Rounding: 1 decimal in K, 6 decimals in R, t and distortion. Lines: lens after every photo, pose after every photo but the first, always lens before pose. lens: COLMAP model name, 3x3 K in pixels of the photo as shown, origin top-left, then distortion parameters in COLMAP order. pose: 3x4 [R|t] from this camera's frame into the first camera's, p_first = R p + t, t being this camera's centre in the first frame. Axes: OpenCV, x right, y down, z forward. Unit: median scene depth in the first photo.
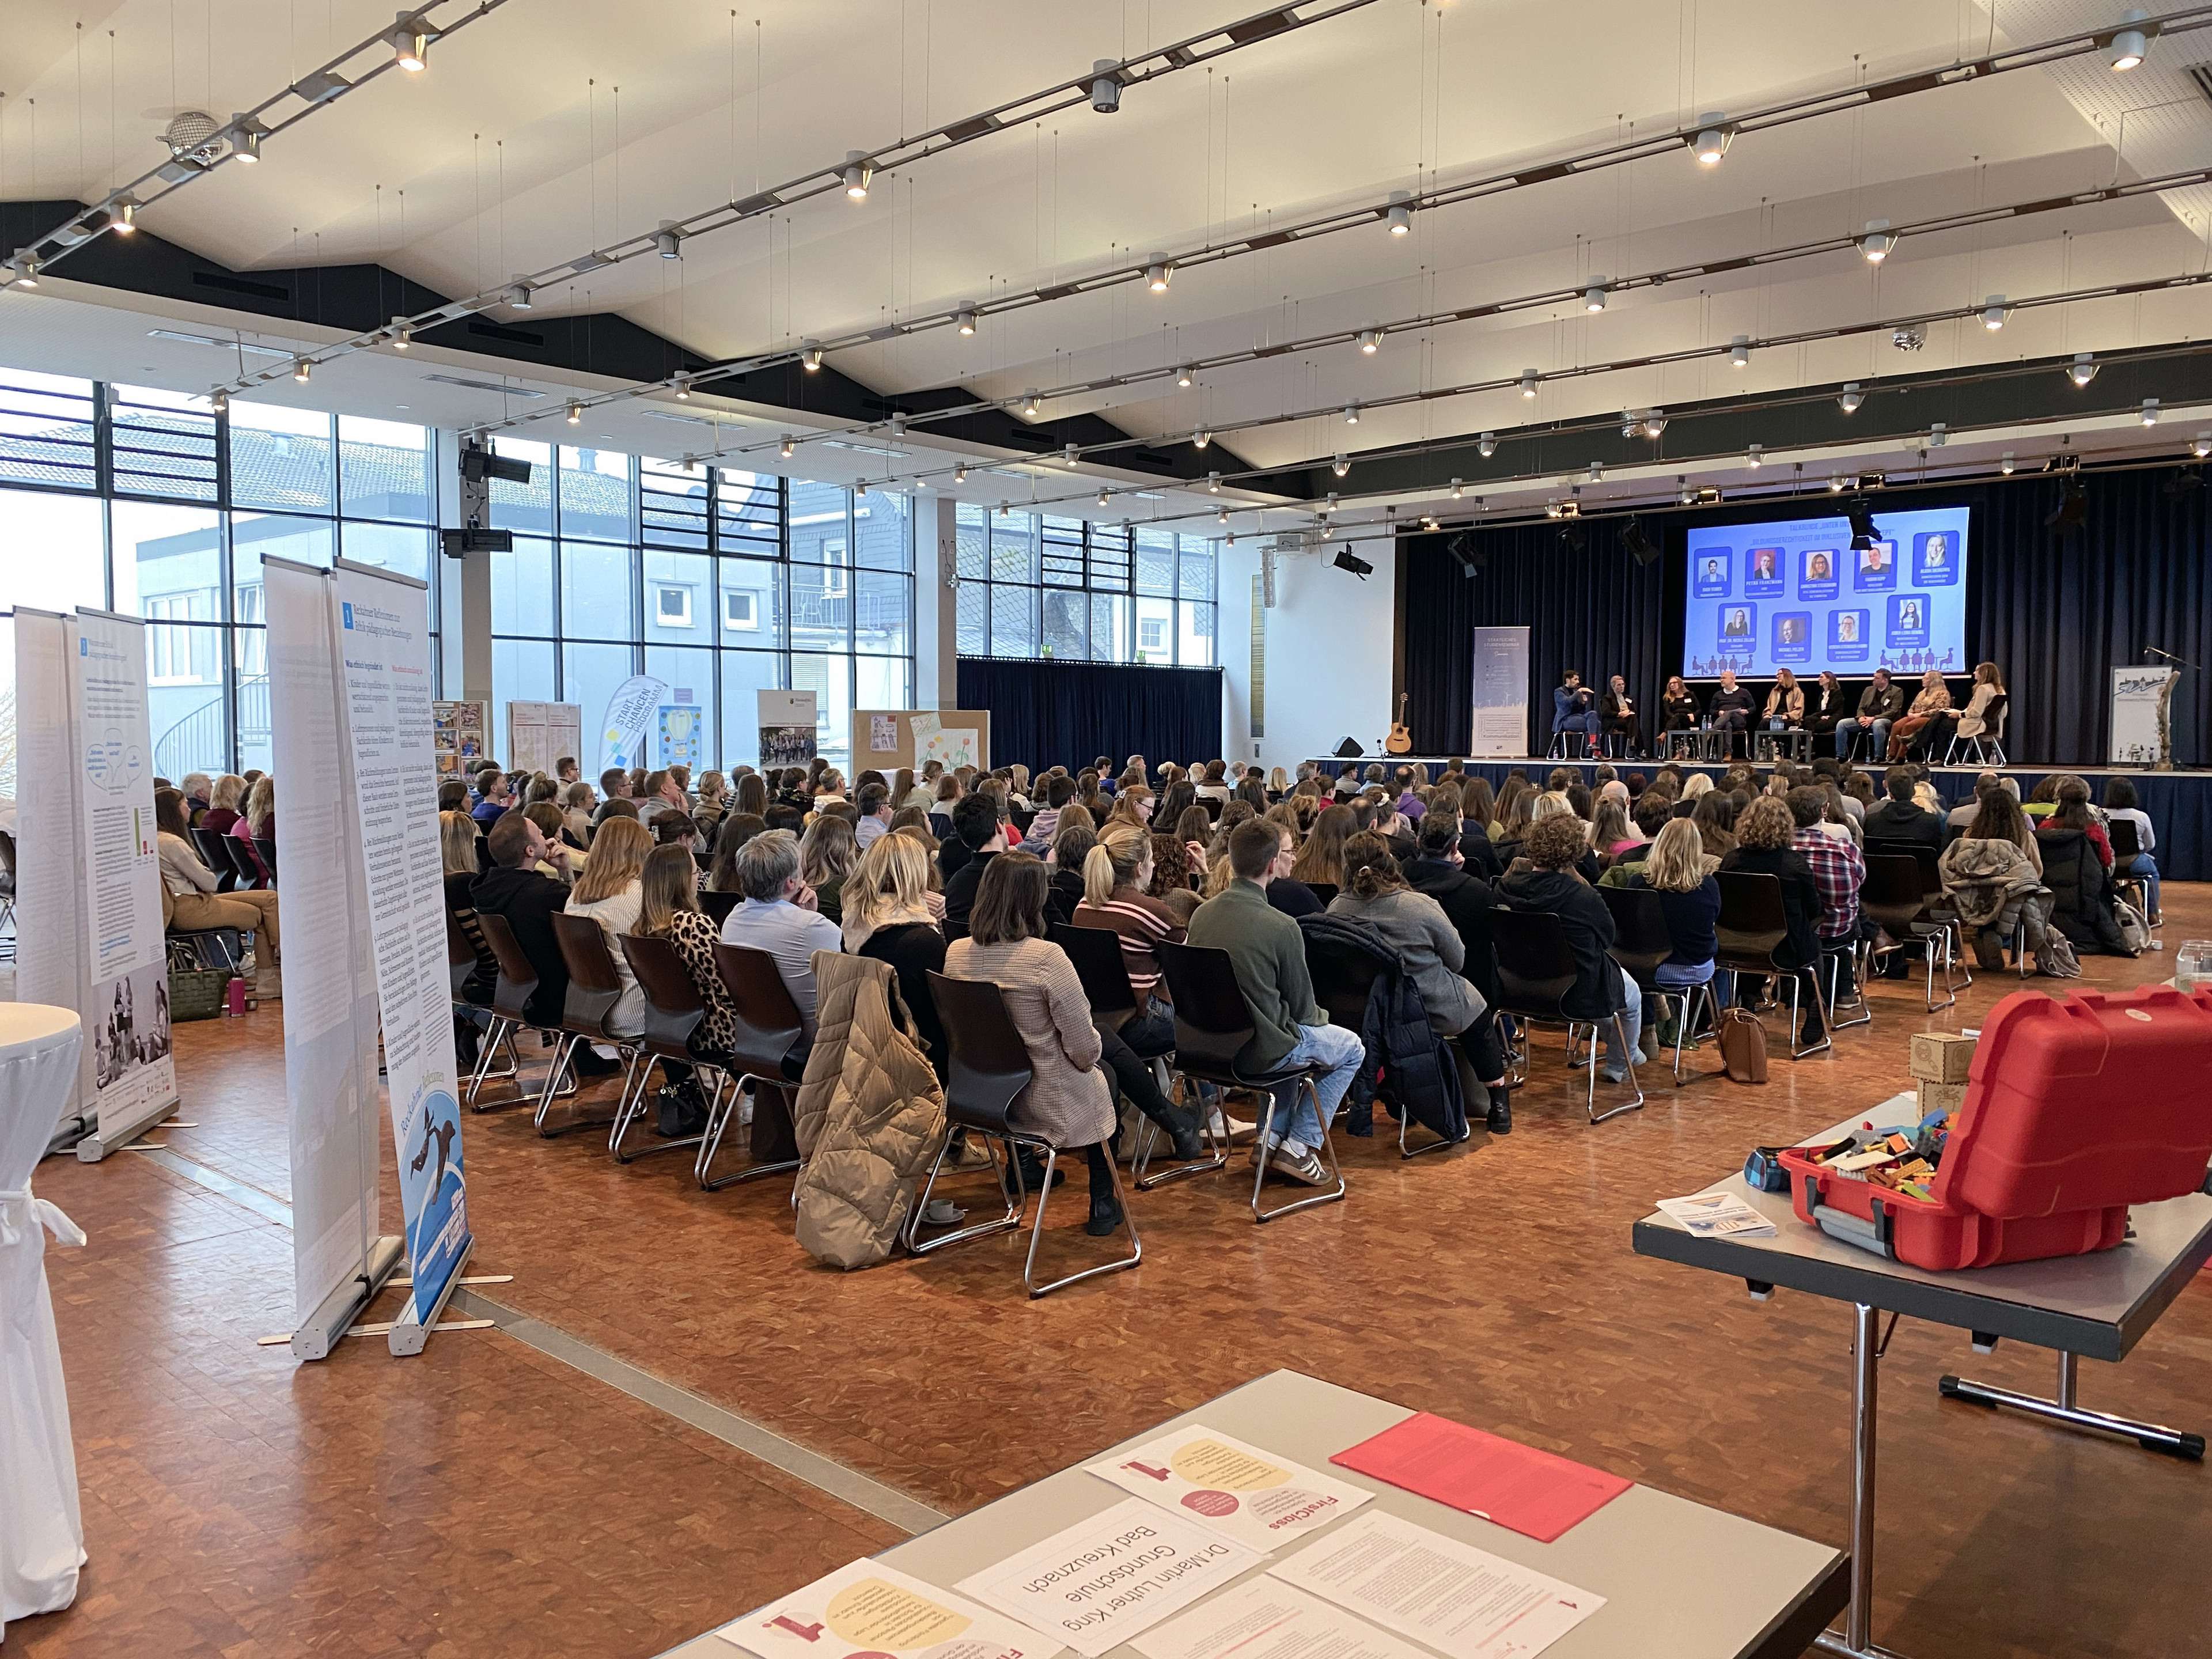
lens RADIAL K [[1652.8, 0, 1064.1], [0, 1652.8, 834.5], [0, 0, 1]] dist [0.115786, -0.256349]
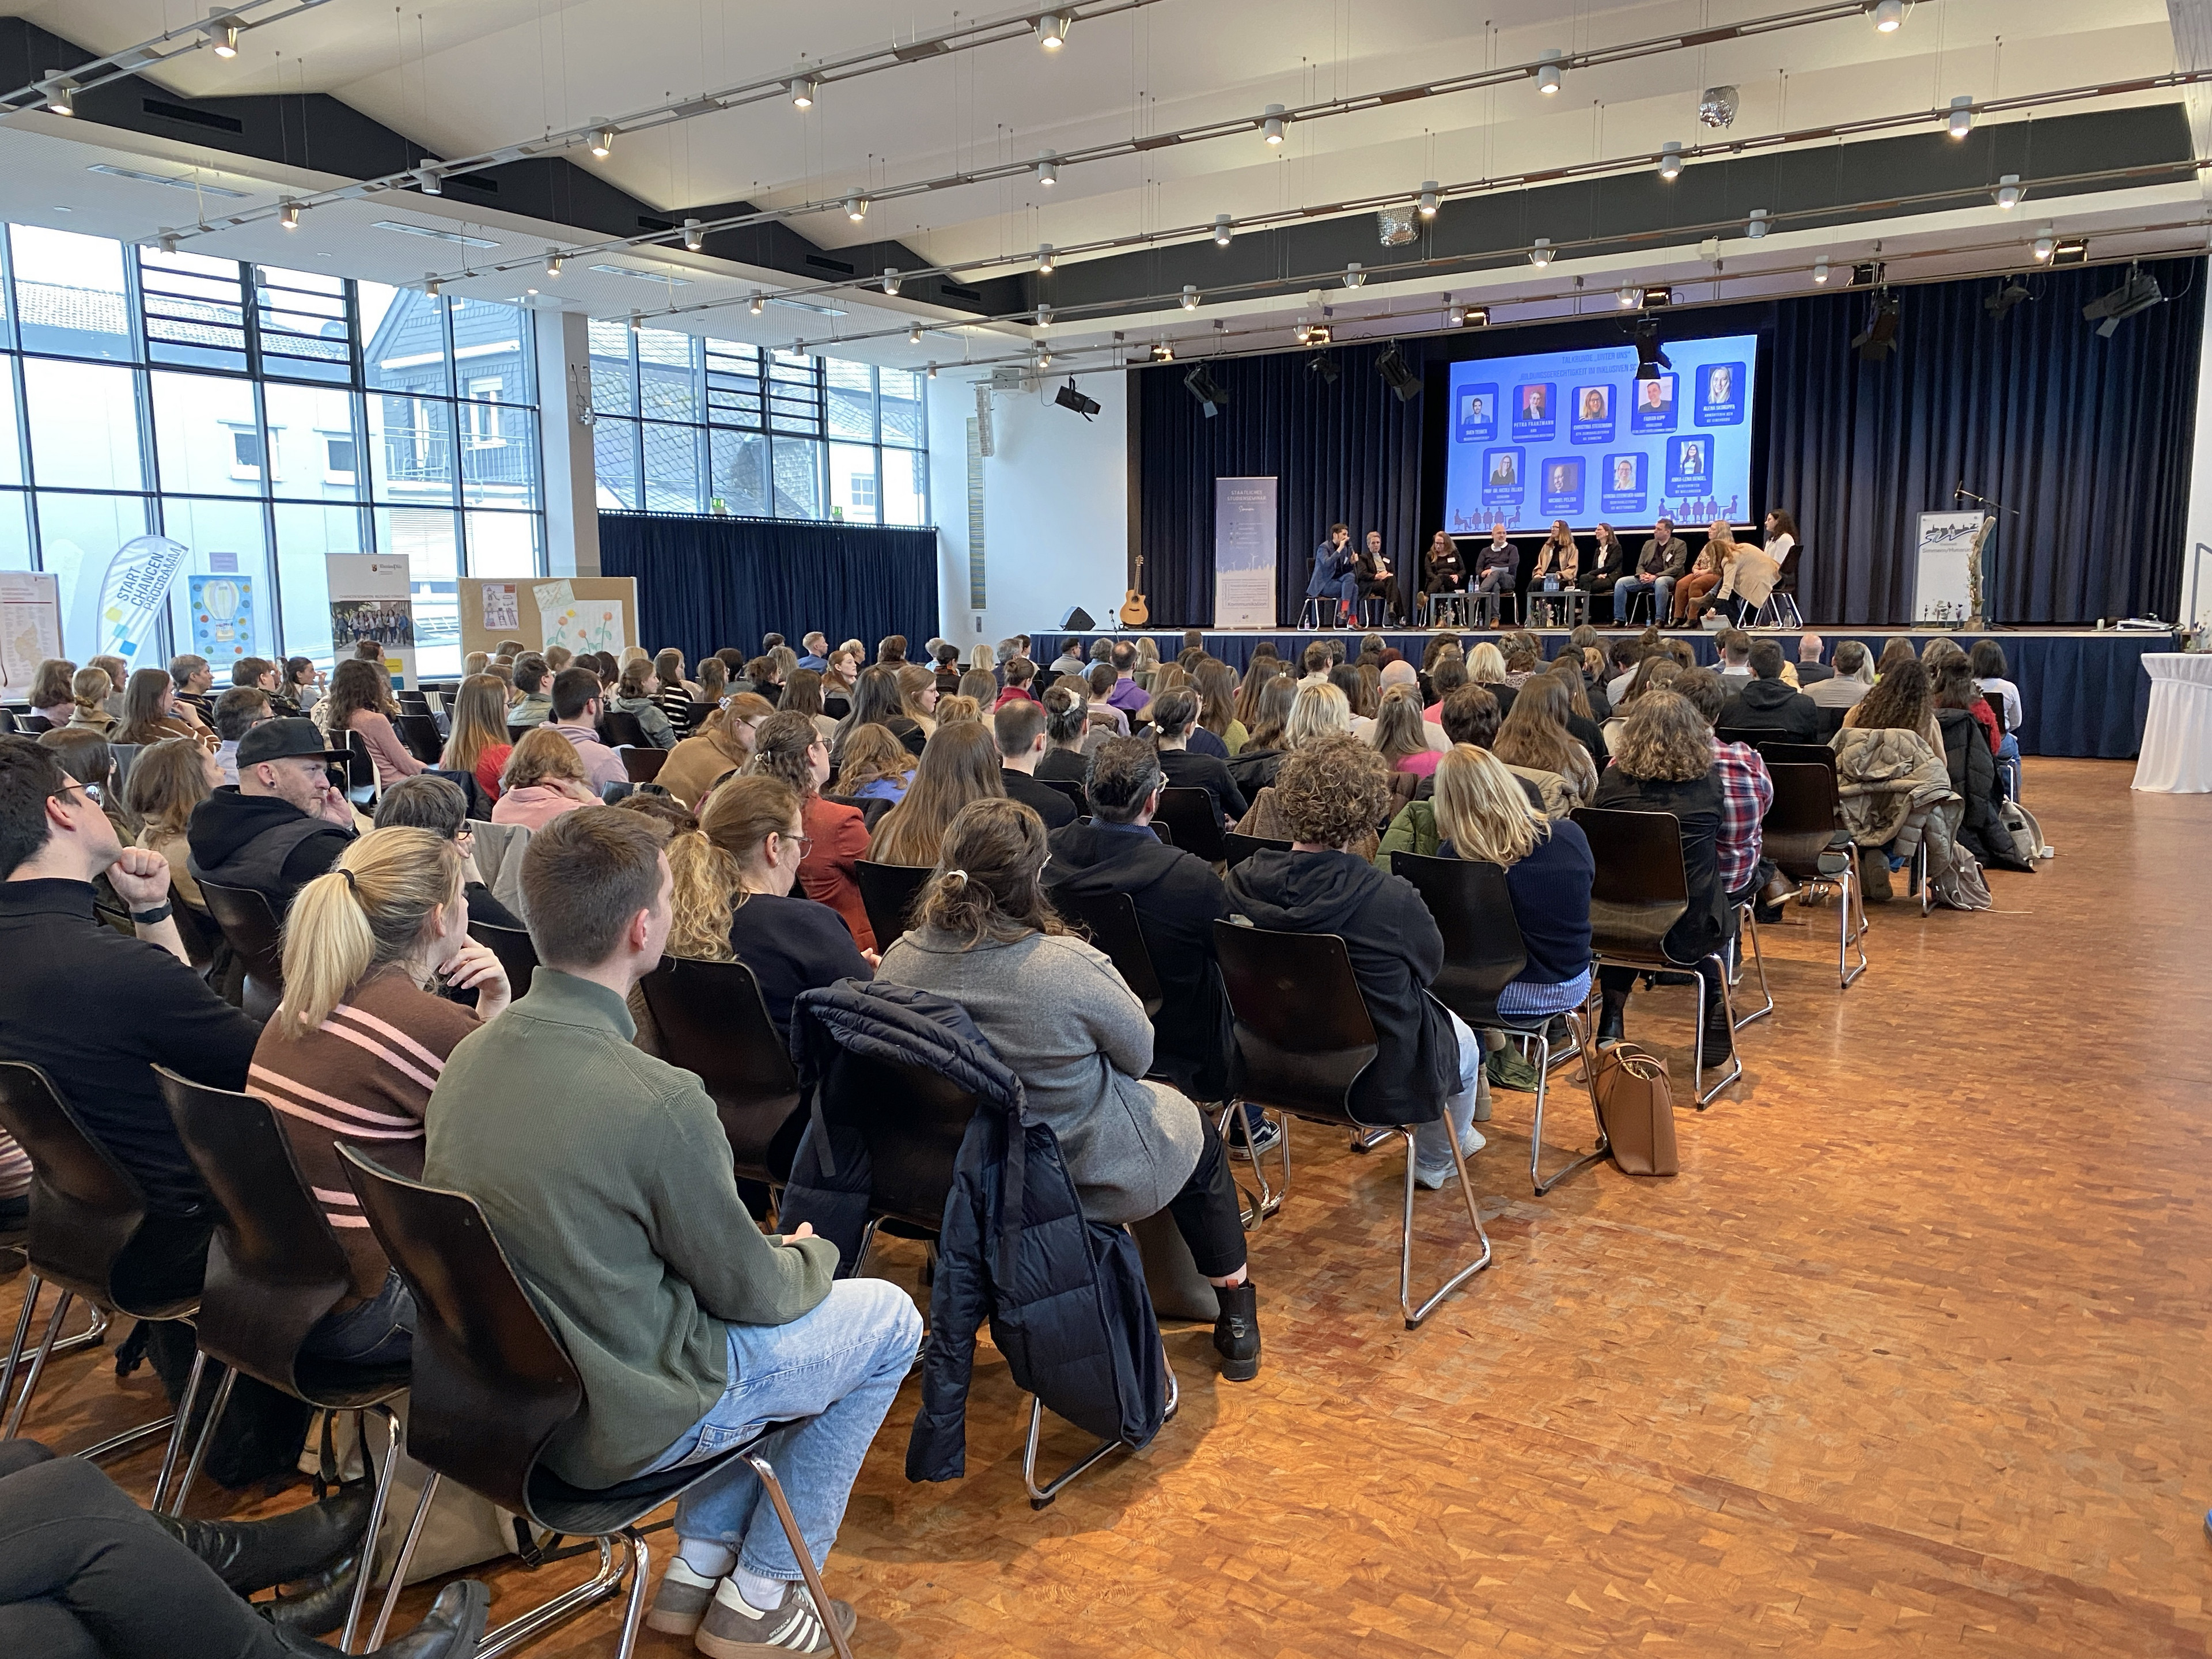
lens RADIAL K [[1652.8, 0, 1064.1], [0, 1652.8, 834.5], [0, 0, 1]] dist [0.115786, -0.256349]
pose [[0.989383, -0.032774, 0.141589, 0.042796], [0.022054, 0.996816, 0.076627, -0.007587], [-0.143650, -0.072691, 0.986955, 0.155925]]
